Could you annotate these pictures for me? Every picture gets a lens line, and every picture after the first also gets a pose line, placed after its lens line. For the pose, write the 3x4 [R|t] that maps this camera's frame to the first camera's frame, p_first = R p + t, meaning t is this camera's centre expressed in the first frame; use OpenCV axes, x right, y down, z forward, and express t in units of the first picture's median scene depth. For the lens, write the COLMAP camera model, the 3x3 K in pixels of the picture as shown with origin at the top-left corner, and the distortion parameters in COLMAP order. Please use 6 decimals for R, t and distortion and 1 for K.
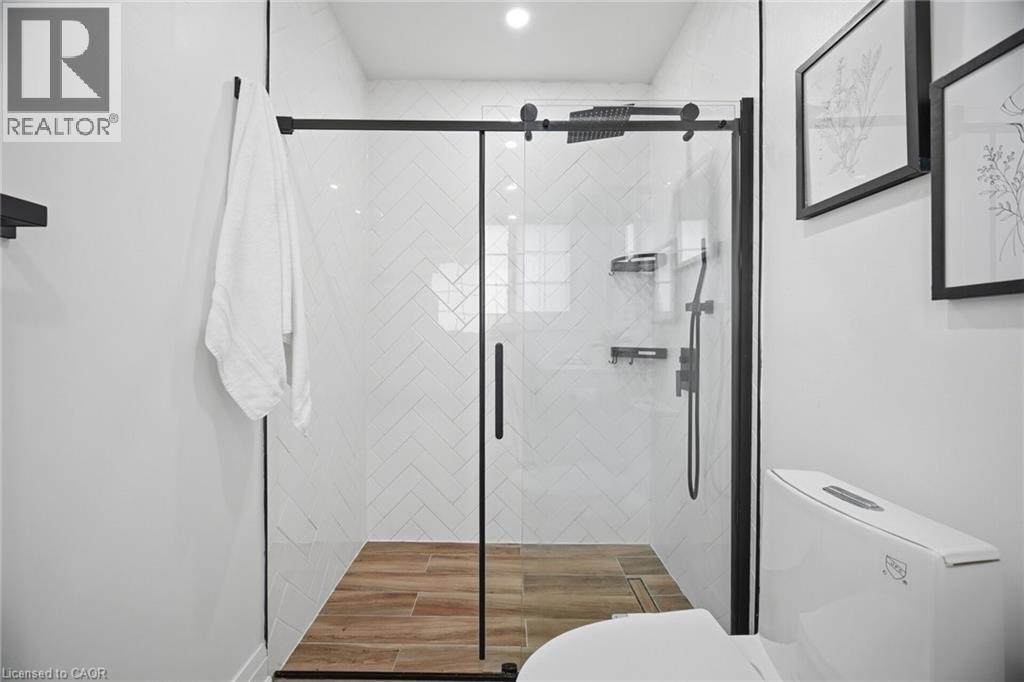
lens RADIAL K [[412.1, 0, 505.8], [0, 412.1, 338.6], [0, 0, 1]] dist [-0.007025, -0.000024]
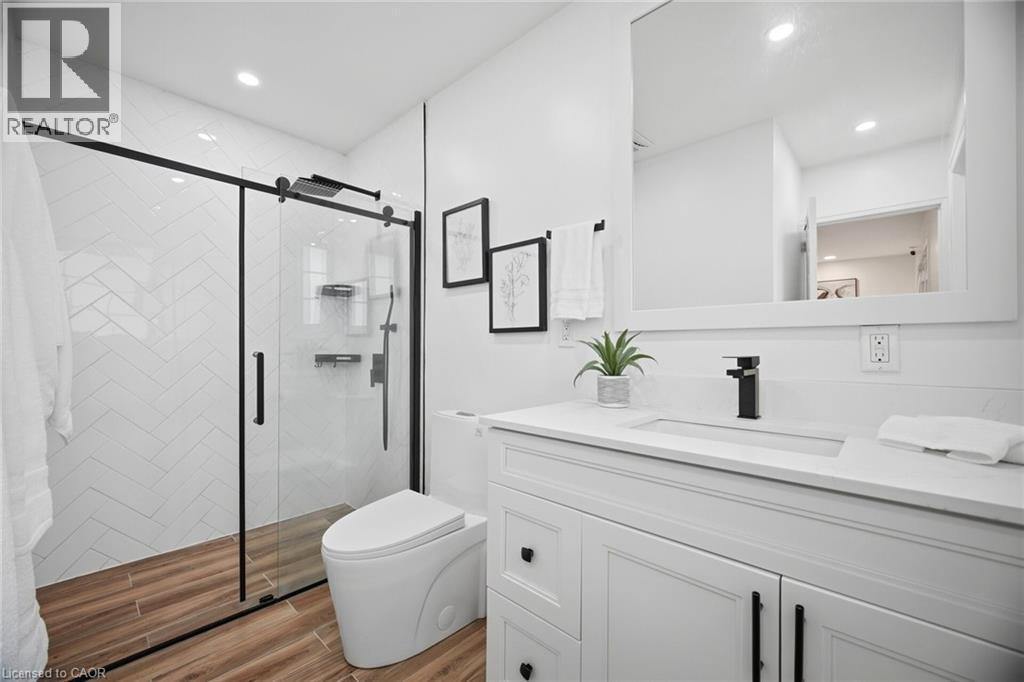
lens RADIAL K [[412.1, 0, 505.8], [0, 412.1, 338.6], [0, 0, 1]] dist [-0.007025, -0.000024]
pose [[0.685809, 0.009207, 0.727723, -0.395438], [0.003368, 0.999869, -0.015824, -0.009048], [-0.727774, 0.013304, 0.685688, -0.436602]]
